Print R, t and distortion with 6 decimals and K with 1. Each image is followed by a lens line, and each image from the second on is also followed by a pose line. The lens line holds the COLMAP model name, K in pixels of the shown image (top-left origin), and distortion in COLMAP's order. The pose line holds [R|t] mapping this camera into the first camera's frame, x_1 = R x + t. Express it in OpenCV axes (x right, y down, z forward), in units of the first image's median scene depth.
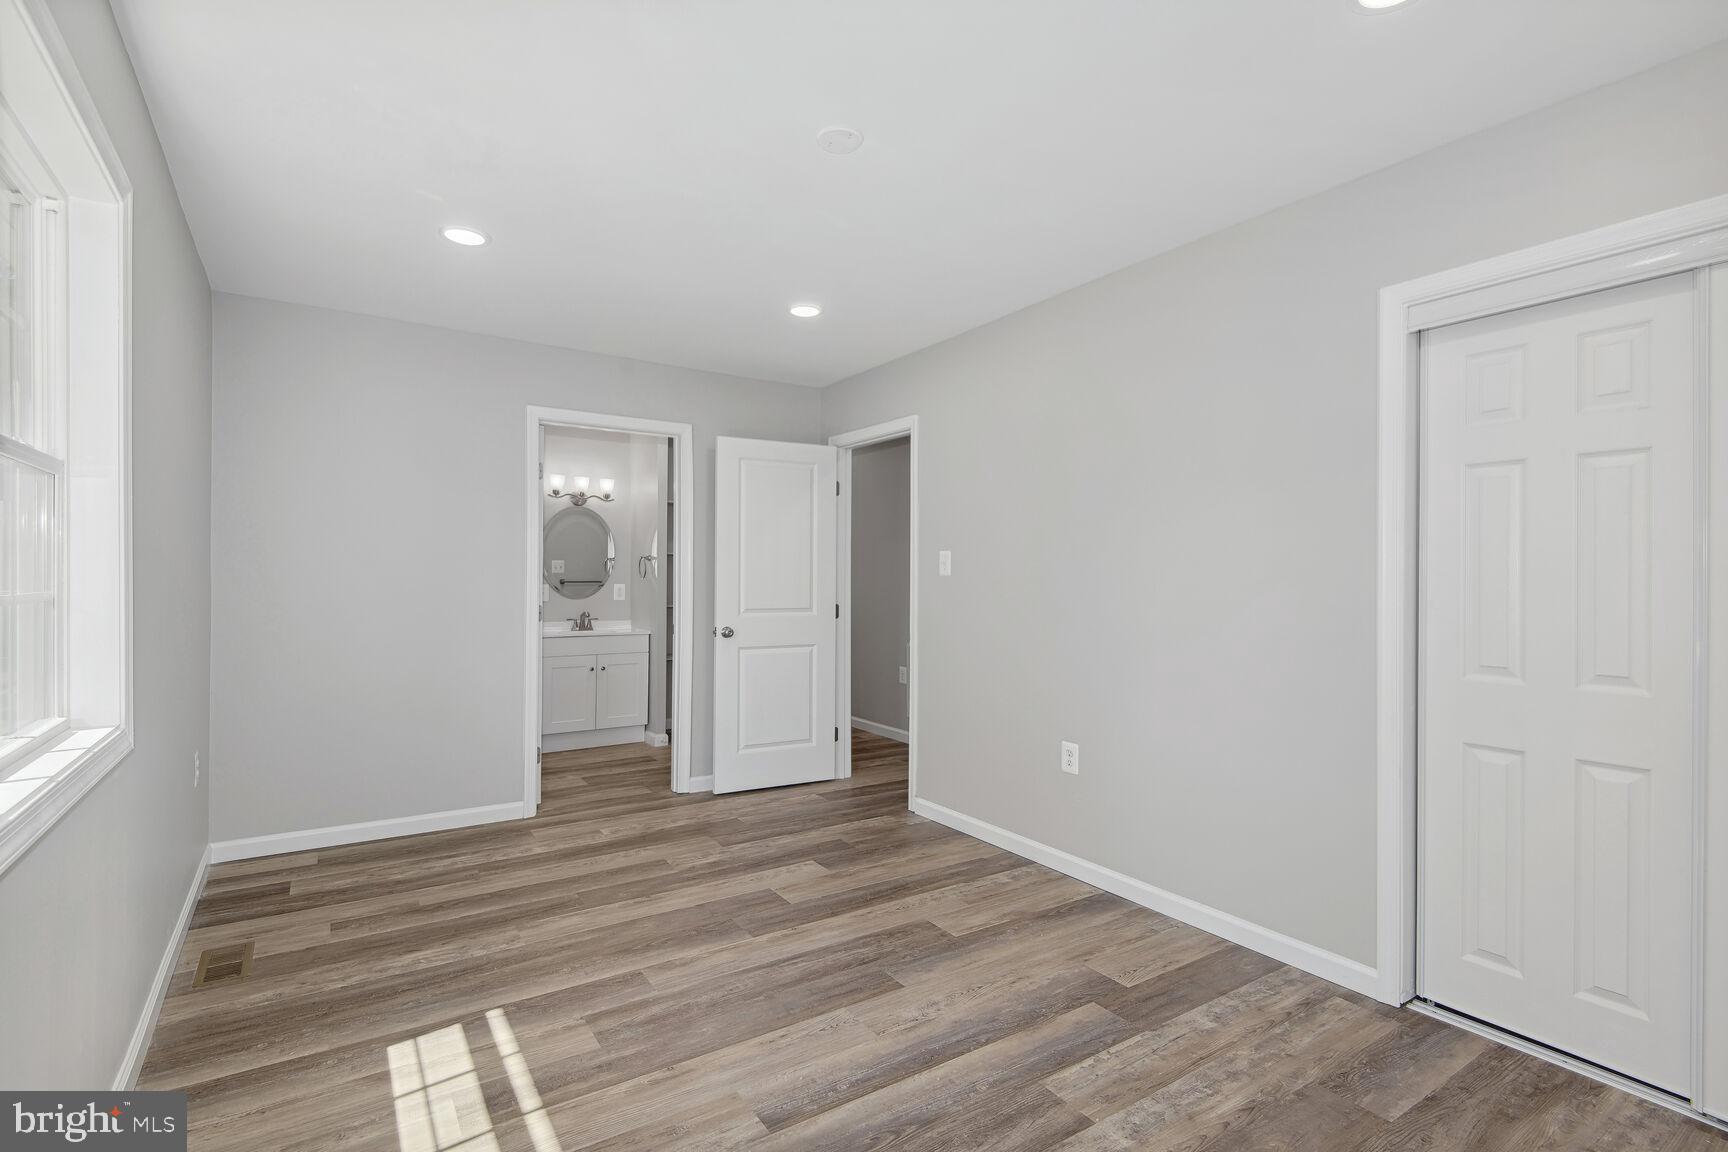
lens RADIAL K [[793.7, 0, 864.0], [0, 793.7, 576.0], [0, 0, 1]] dist [0.039057, -0.021481]
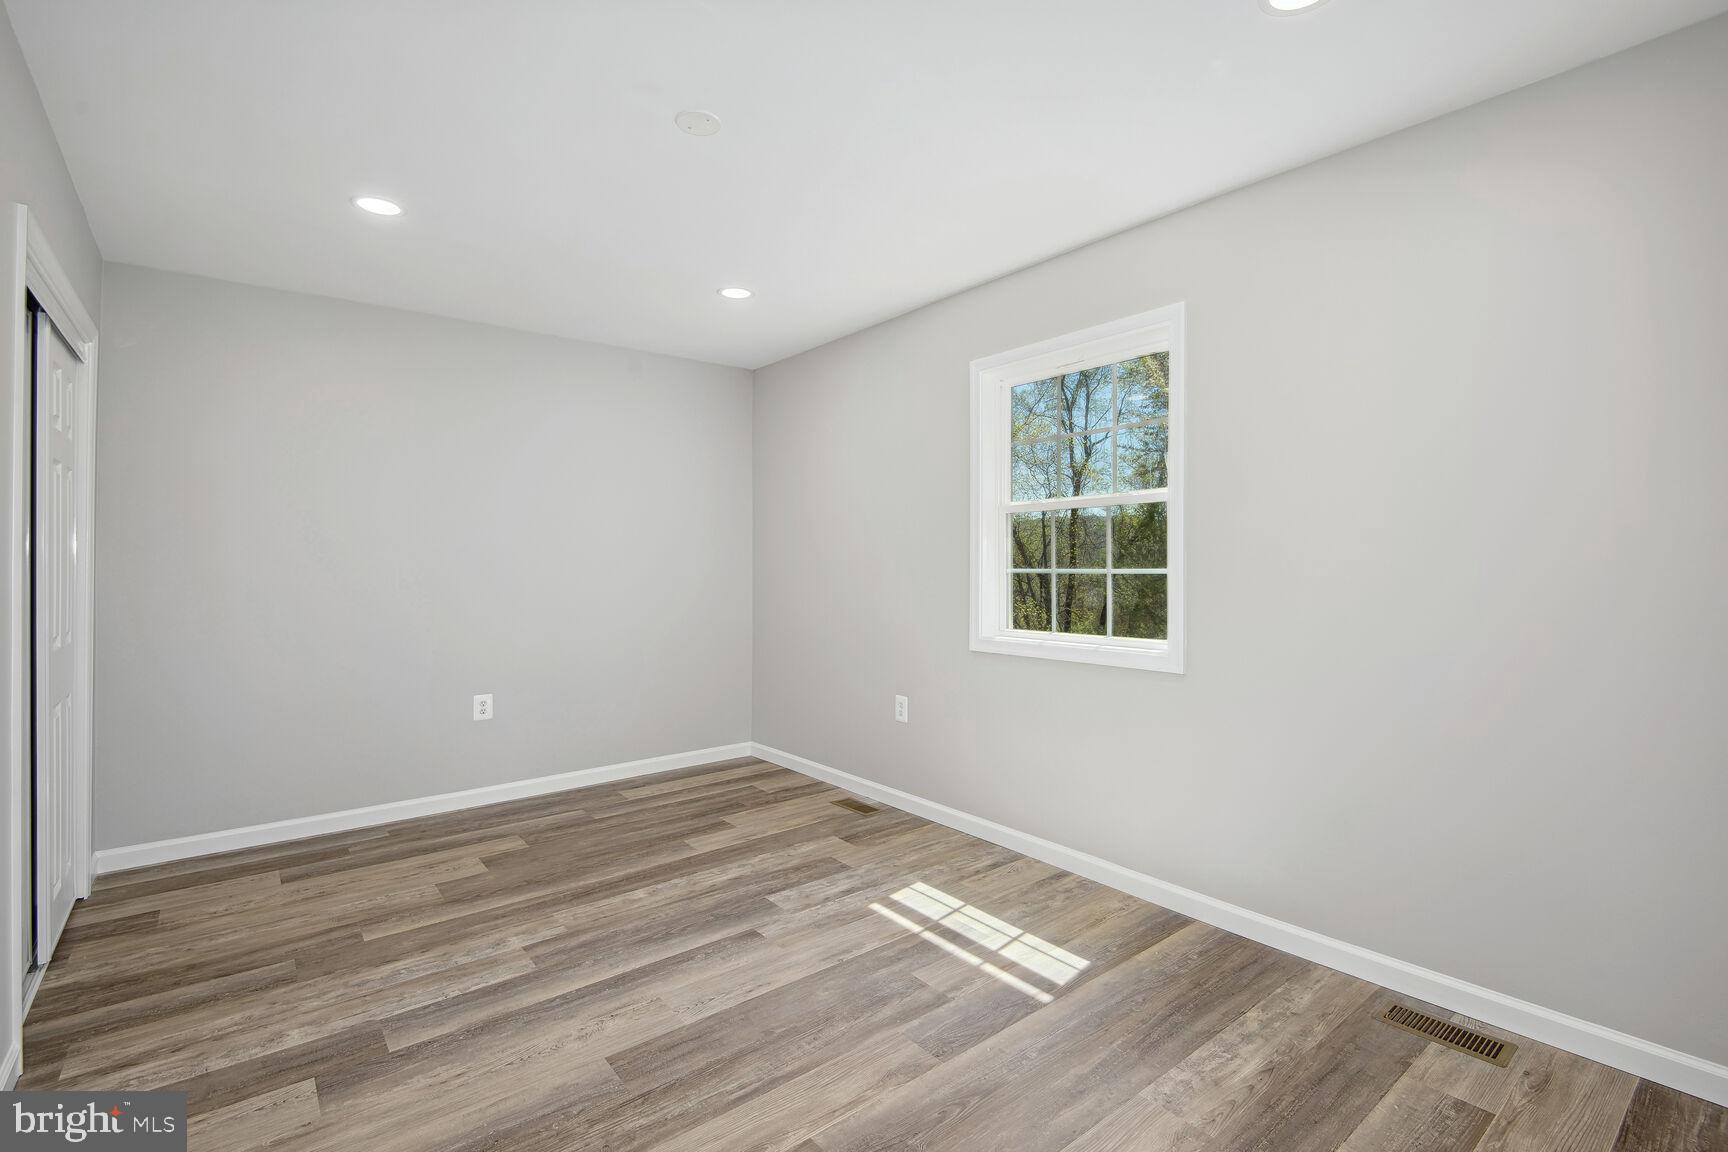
lens RADIAL K [[793.7, 0, 864.0], [0, 793.7, 576.0], [0, 0, 1]] dist [0.039057, -0.021481]
pose [[-0.996416, 0.000492, -0.084592, -0.156850], [-0.000627, 0.999913, 0.013205, 0.008795], [0.084591, 0.013210, -0.996328, 1.999892]]
